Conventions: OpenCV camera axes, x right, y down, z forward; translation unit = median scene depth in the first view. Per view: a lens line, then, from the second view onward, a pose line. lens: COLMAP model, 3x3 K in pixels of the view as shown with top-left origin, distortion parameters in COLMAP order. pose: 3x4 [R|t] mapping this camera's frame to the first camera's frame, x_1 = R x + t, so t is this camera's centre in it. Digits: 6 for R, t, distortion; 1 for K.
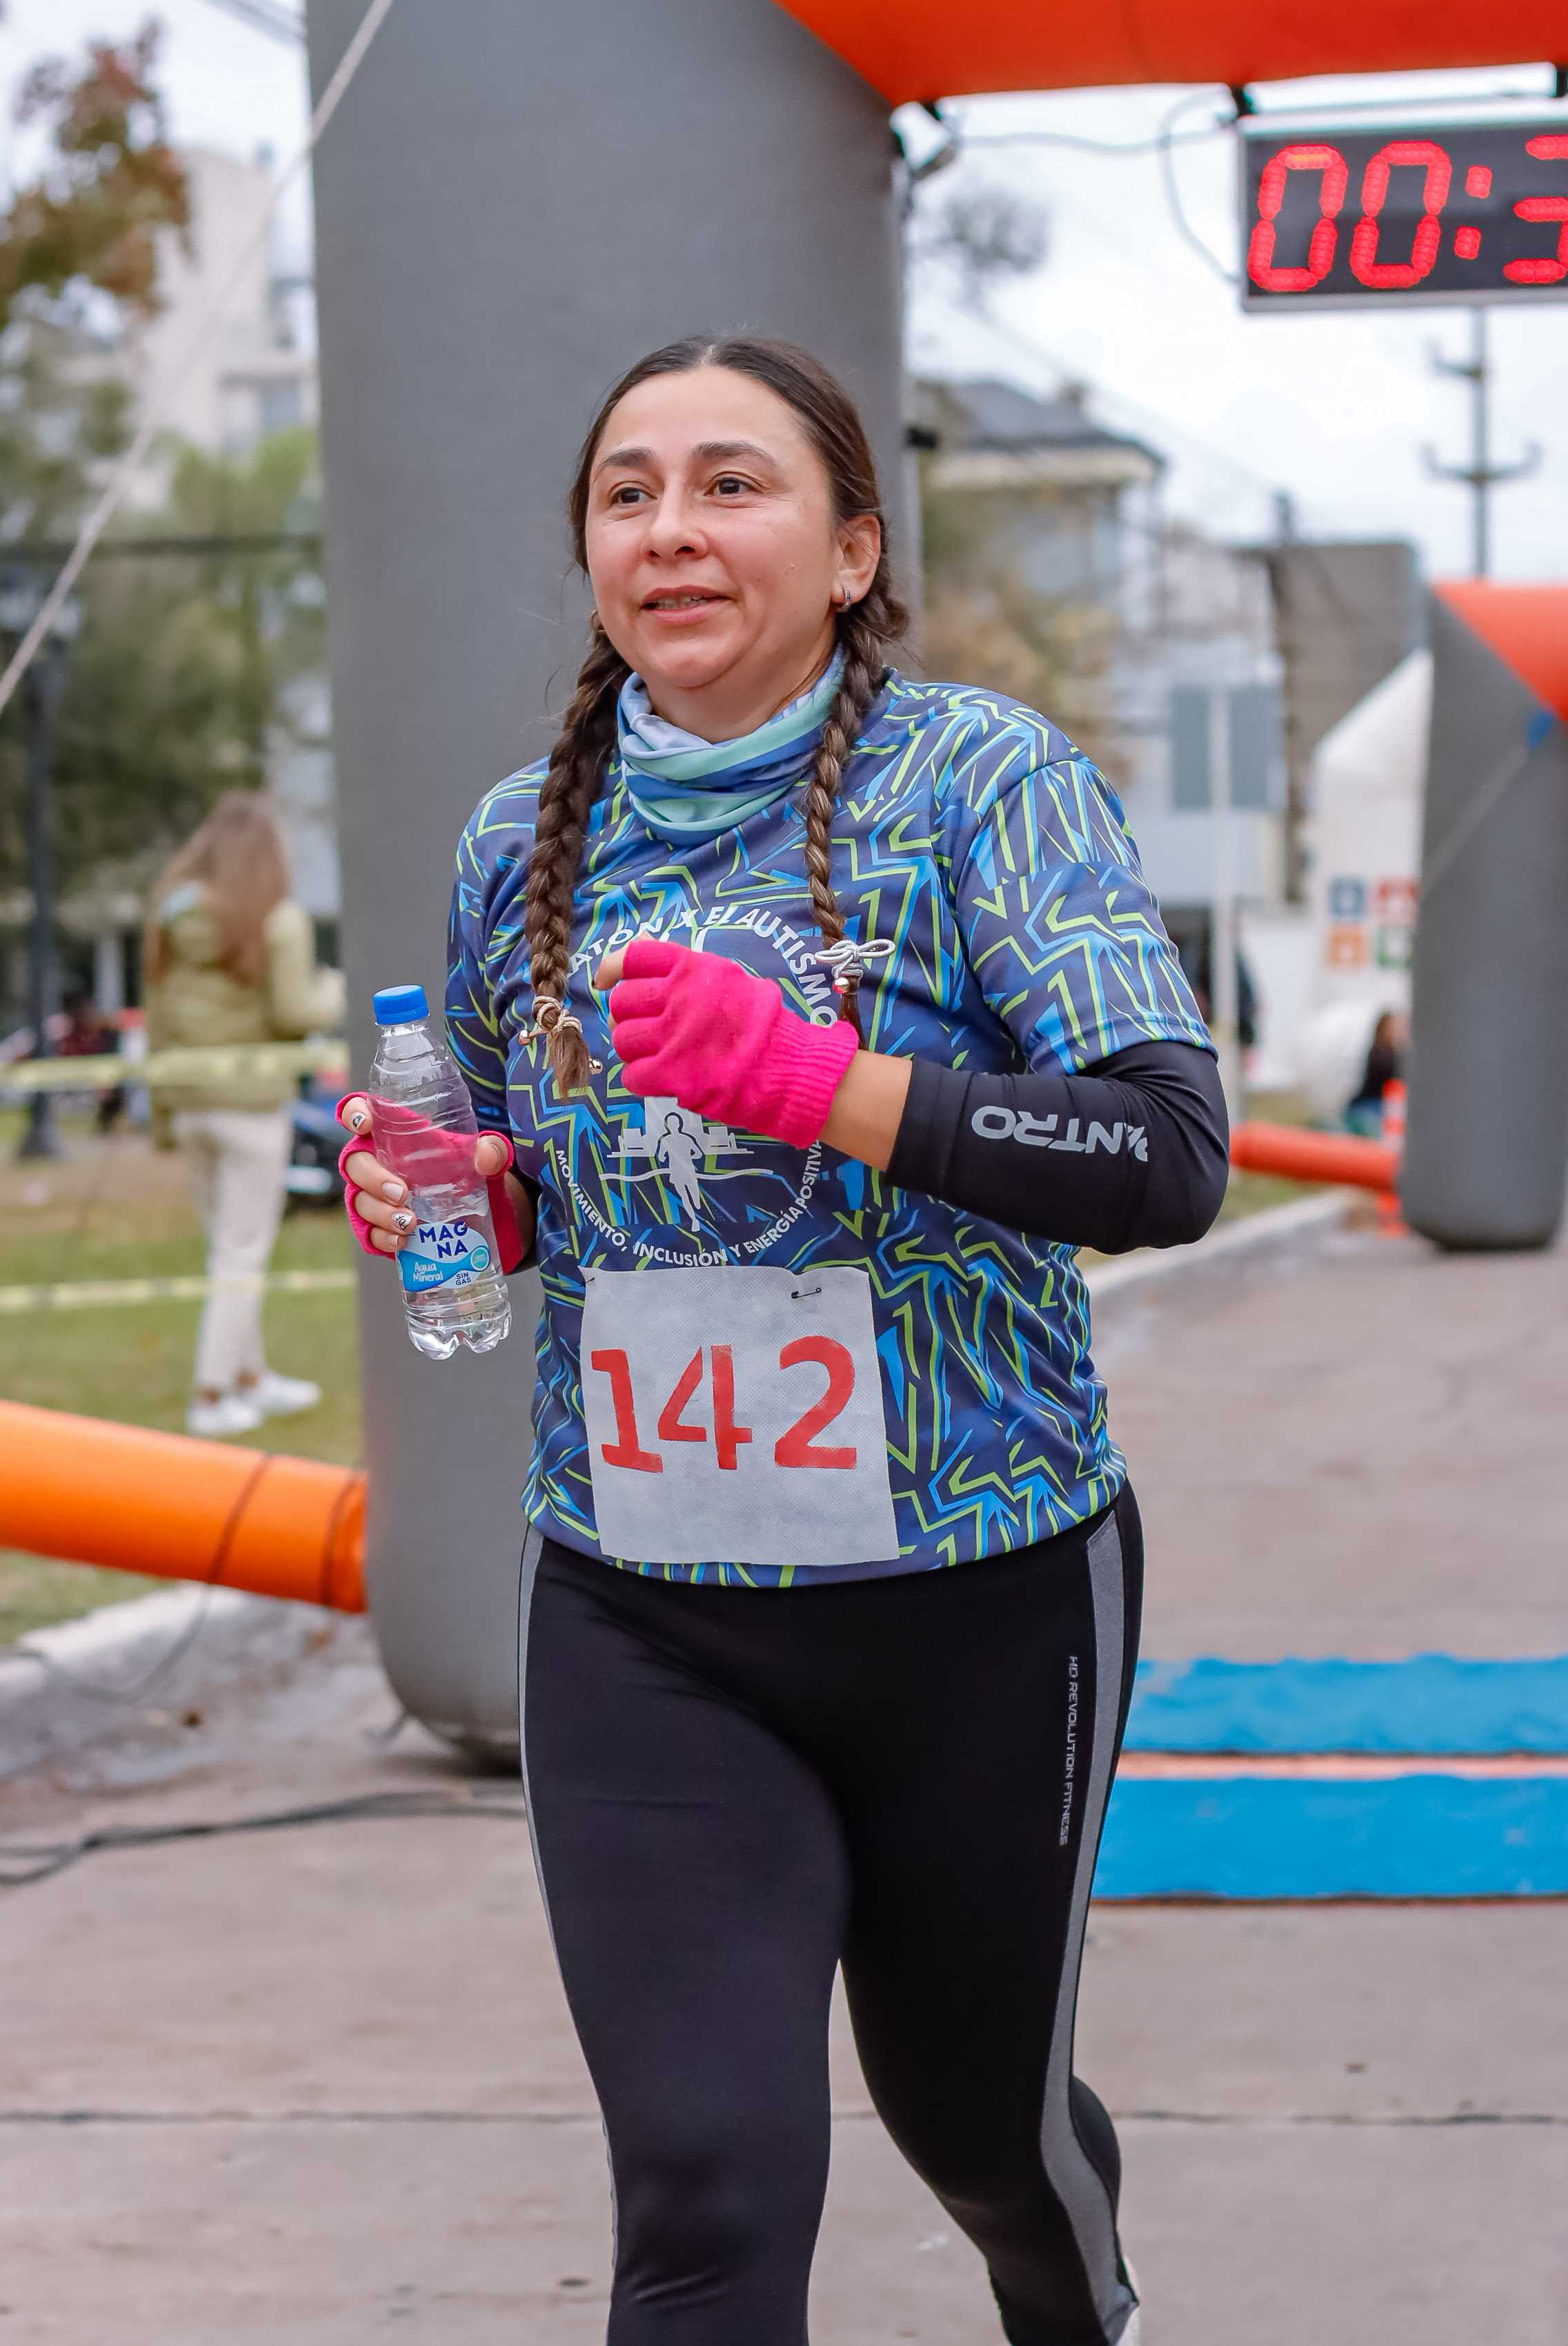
lens RADIAL K [[5510.8, 0, 768.1], [0, 5510.8, 1183.6], [0, 0, 1]] dist [-0.001145, 0.000000]
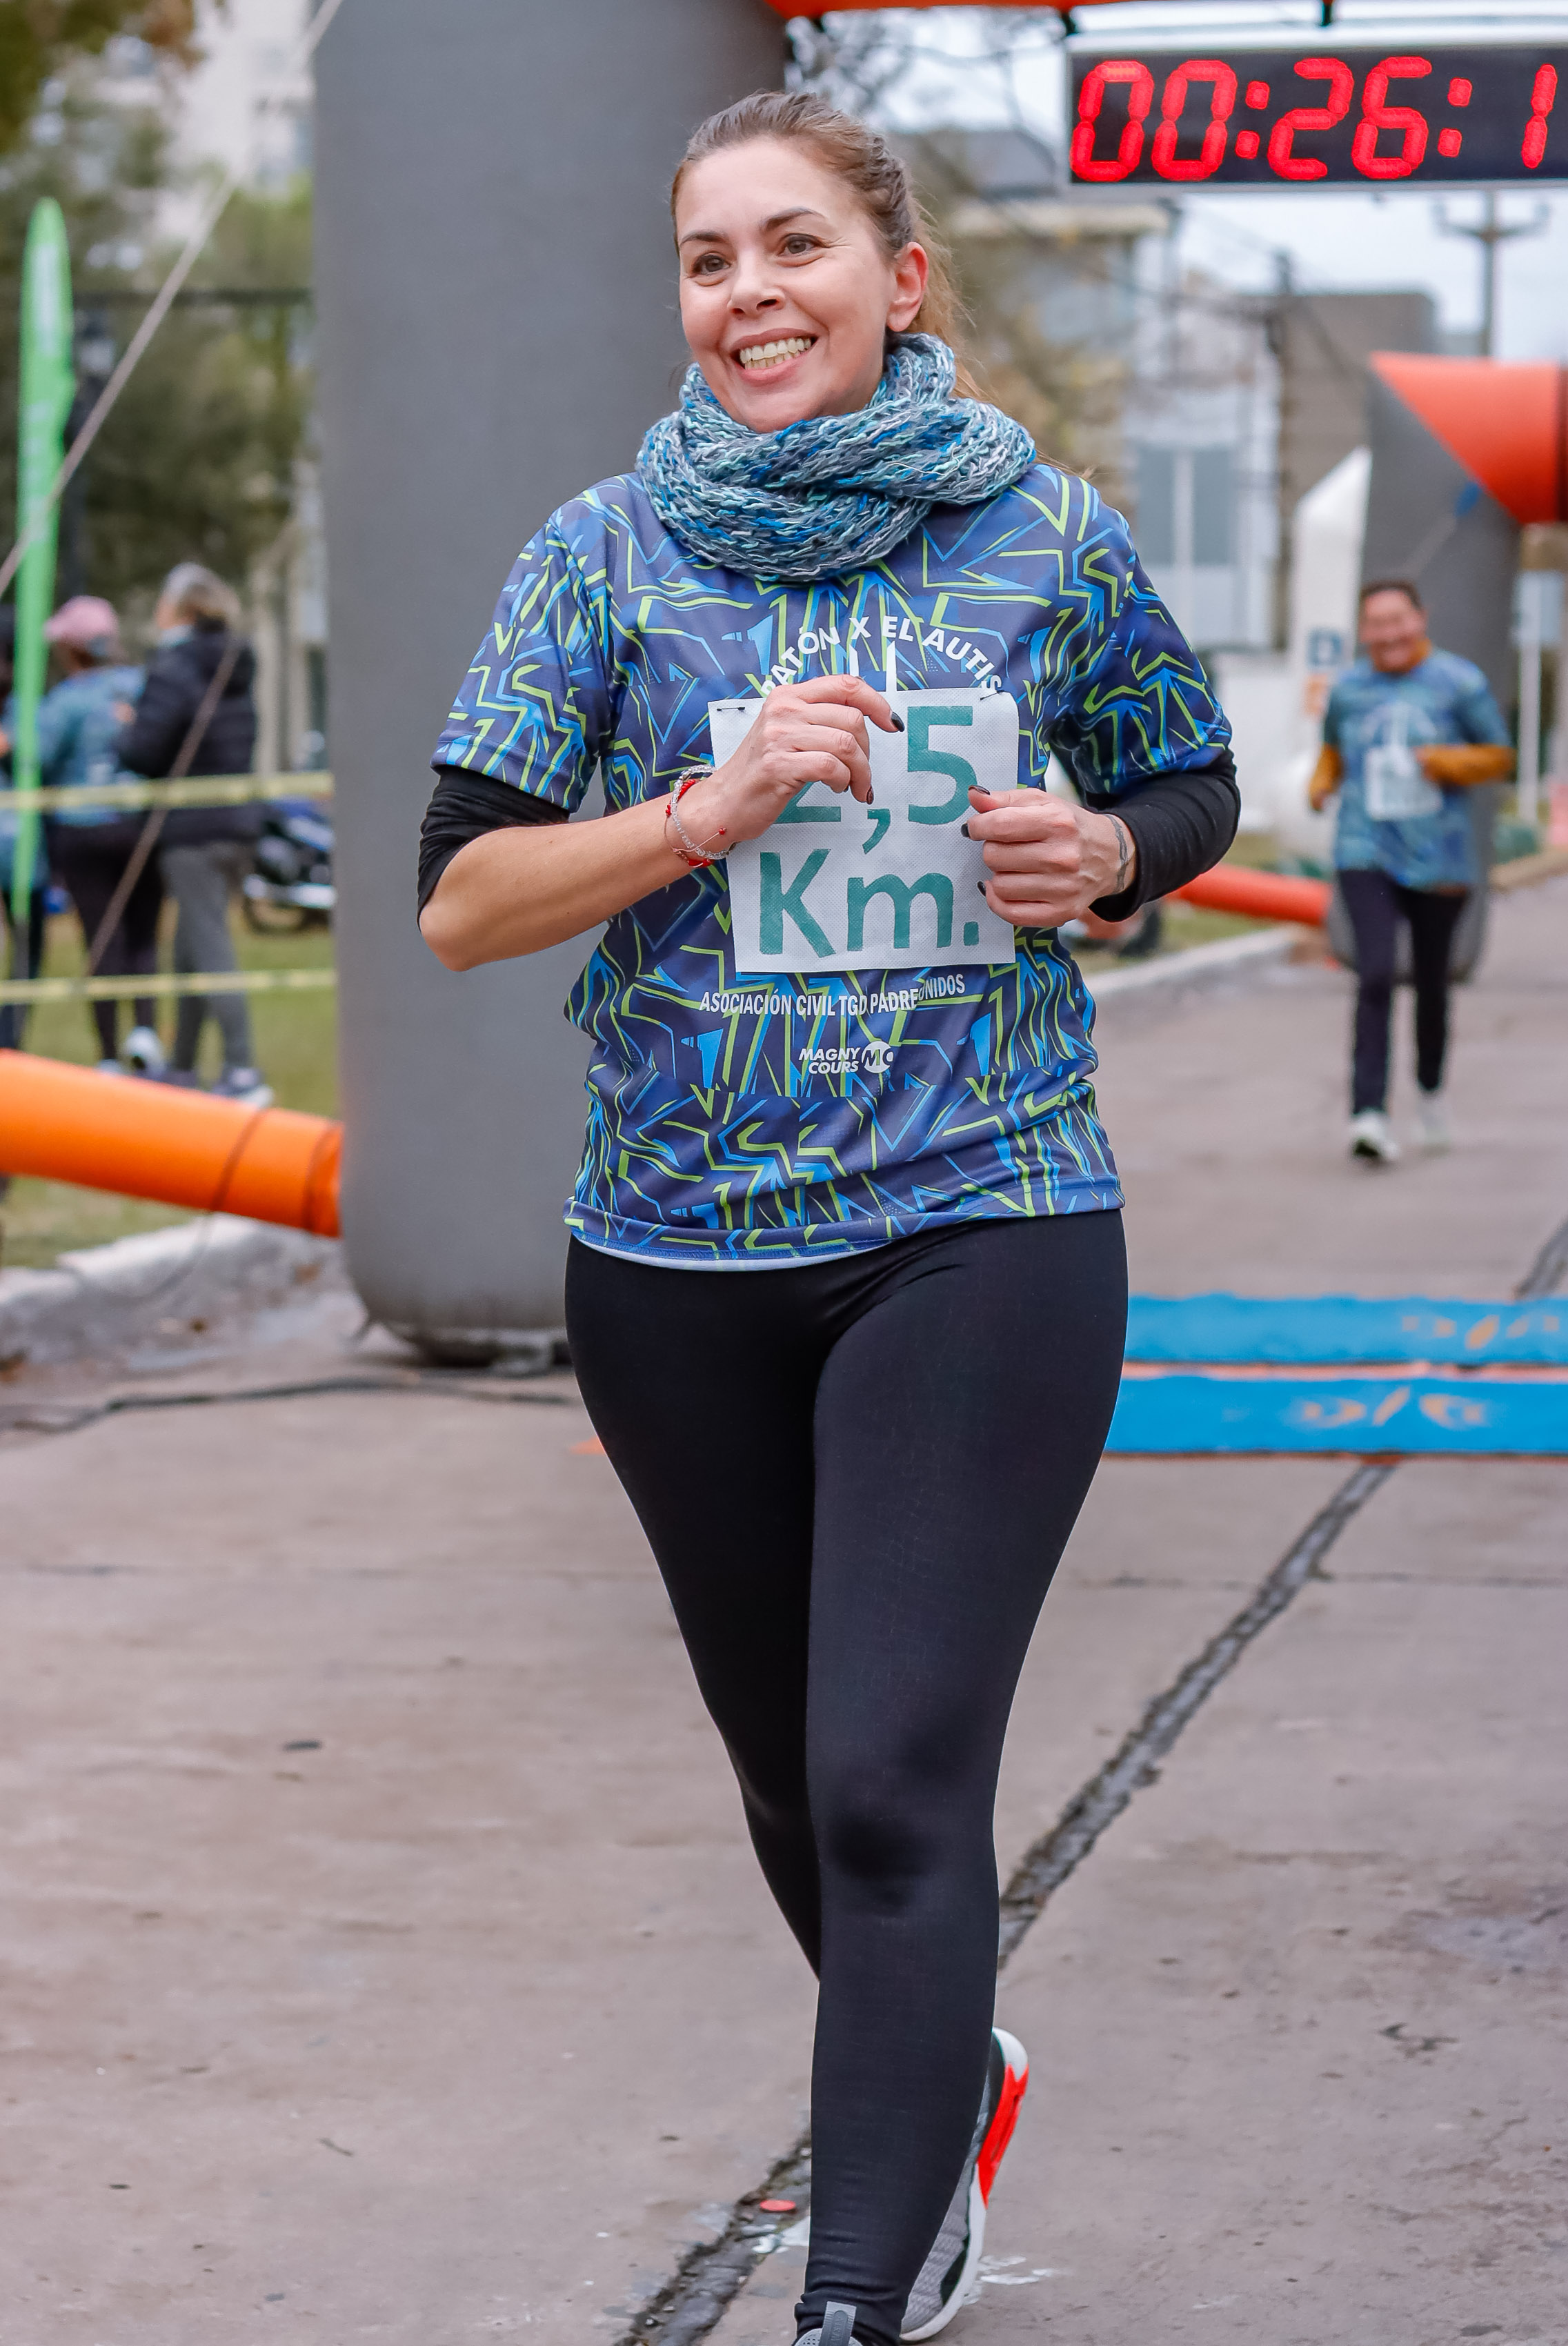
lens RADIAL K [[5510.8, 0, 797.6], [0, 5510.8, 1156.2], [0, 0, 1]] dist [-0.001145, 0.000000]
pose [[0.999790, 0.020427, 0.001355, 0.023800], [-0.020467, 0.998842, 0.043548, 0.003600], [-0.000464, -0.043566, 0.999050, -0.200631]]
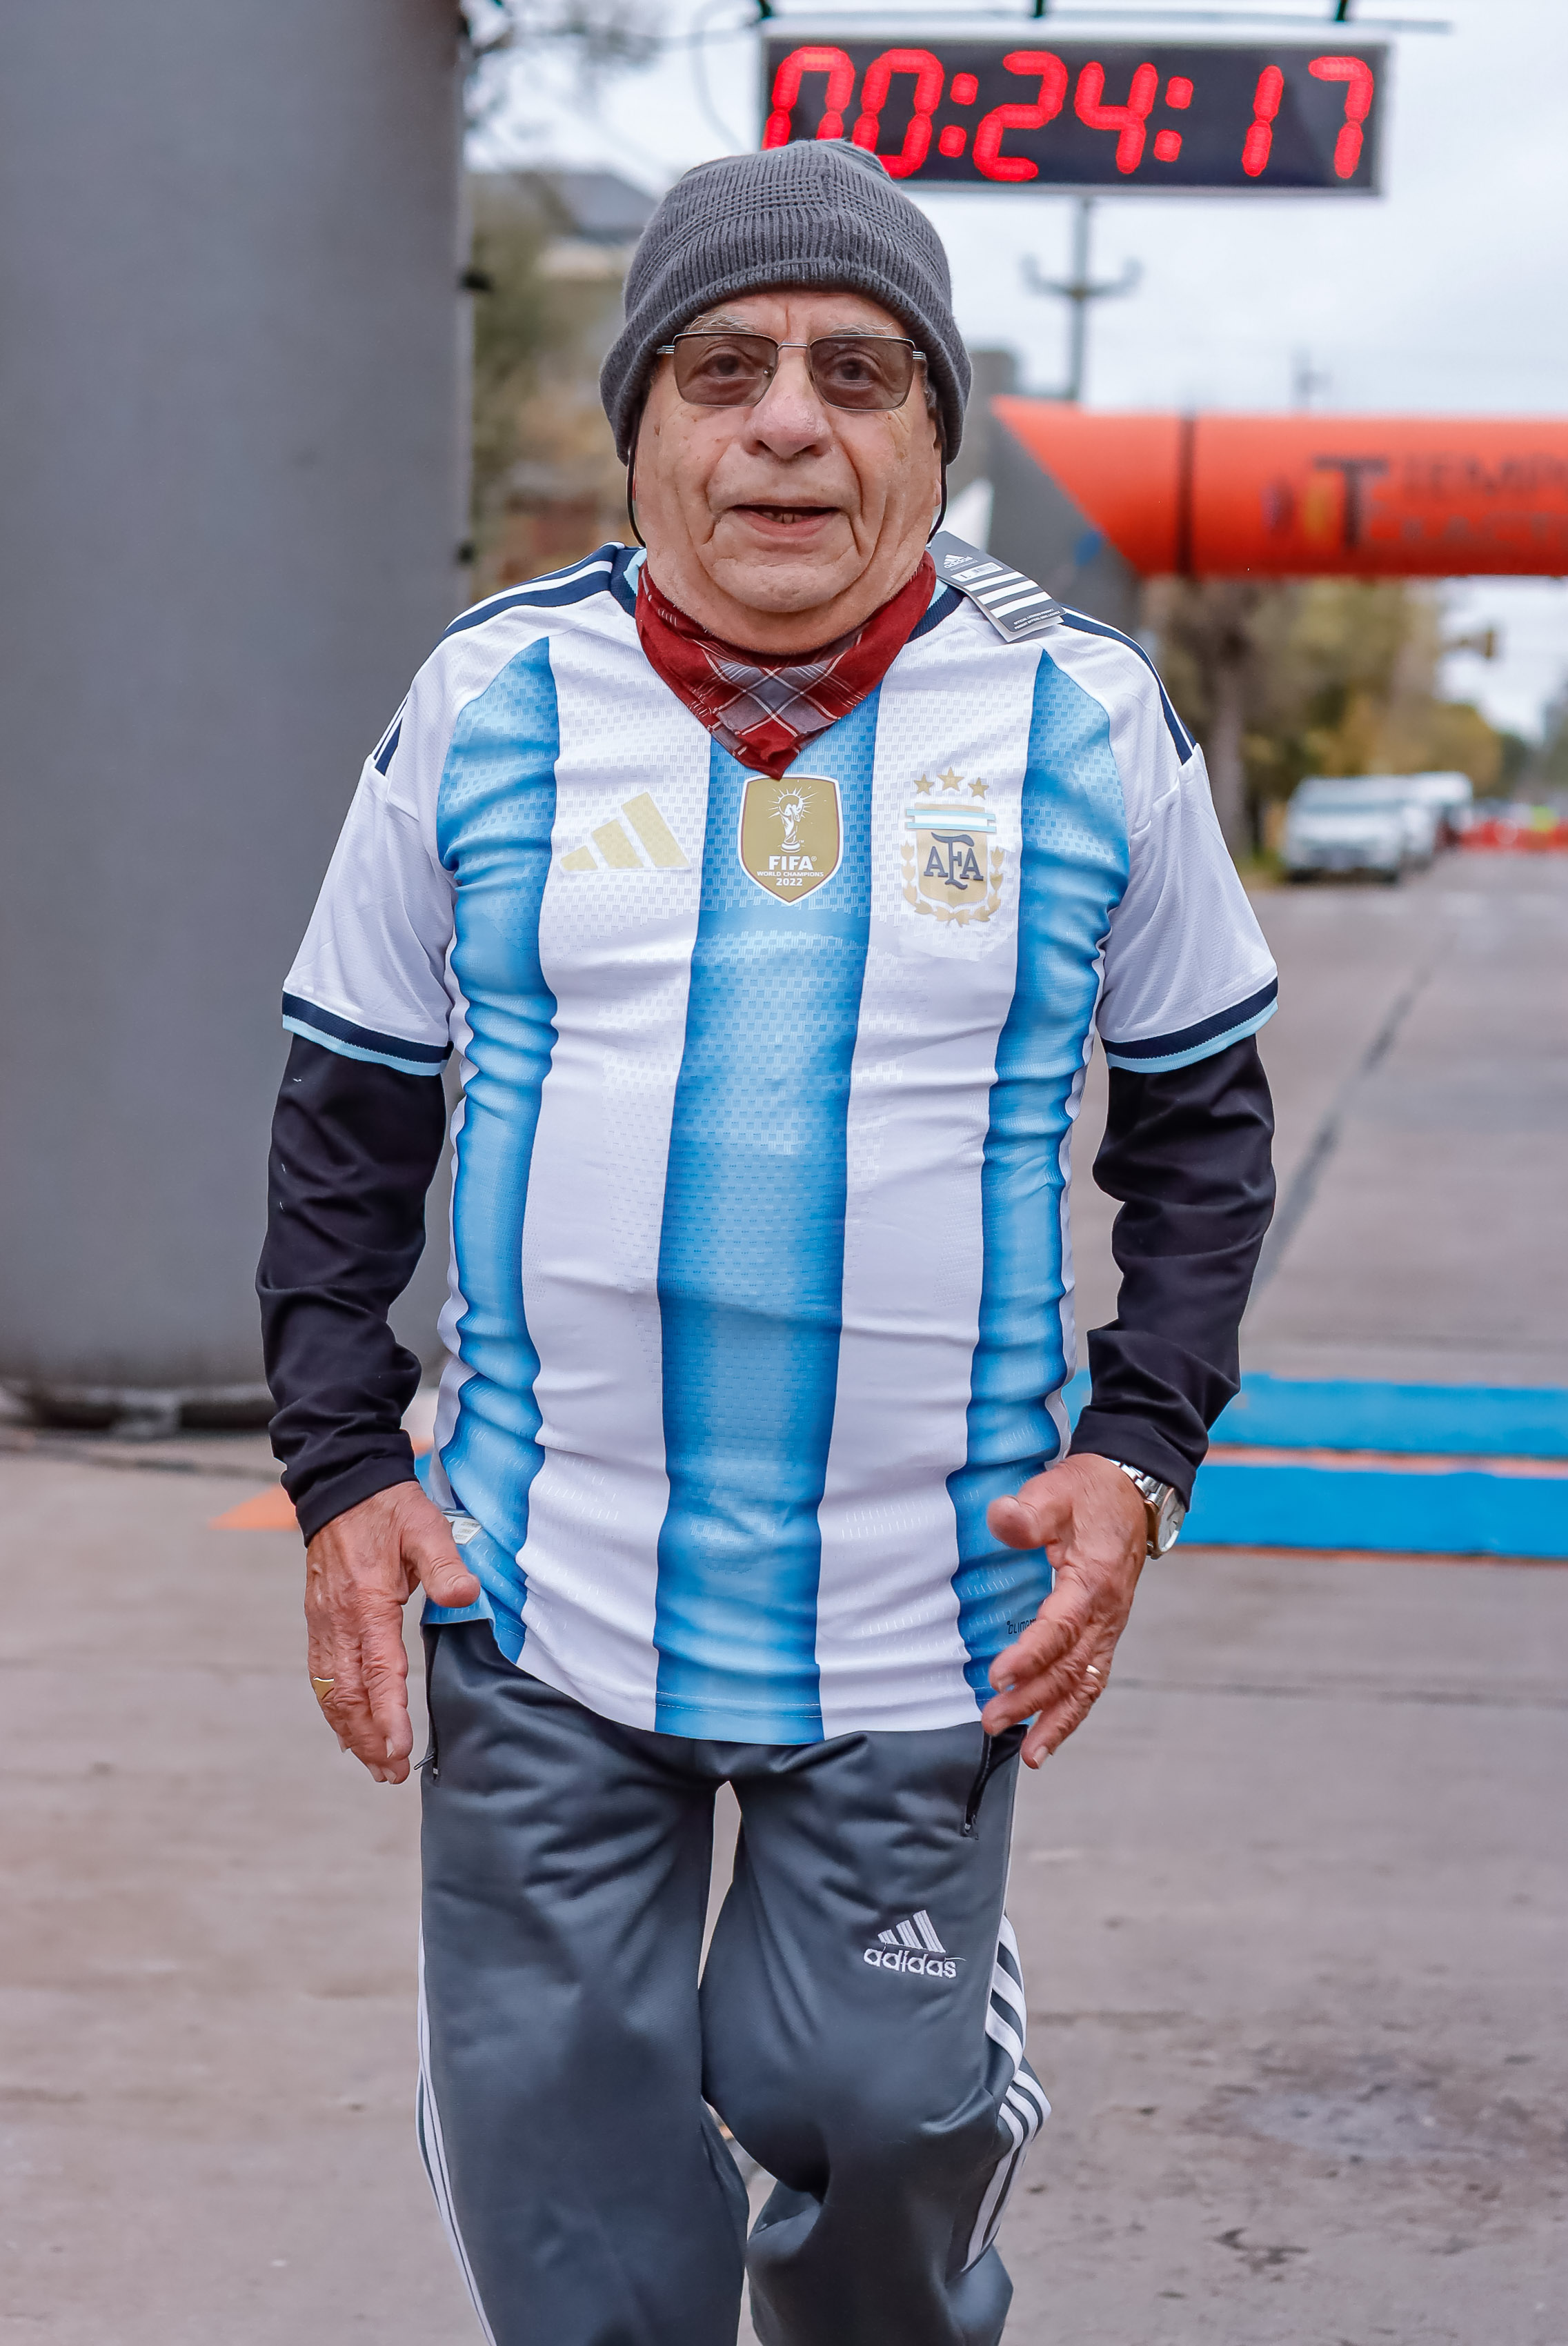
lens RADIAL K [[5510.8, 0, 802.3], [0, 5510.8, 1159.4], [0, 0, 1]] dist [-0.001145, 0.000000]
pose [[0.995786, 0.040830, 0.082121, 0.007343], [-0.043643, 0.998510, 0.032760, 0.005742], [-0.080661, -0.036206, 0.996084, -0.132653]]
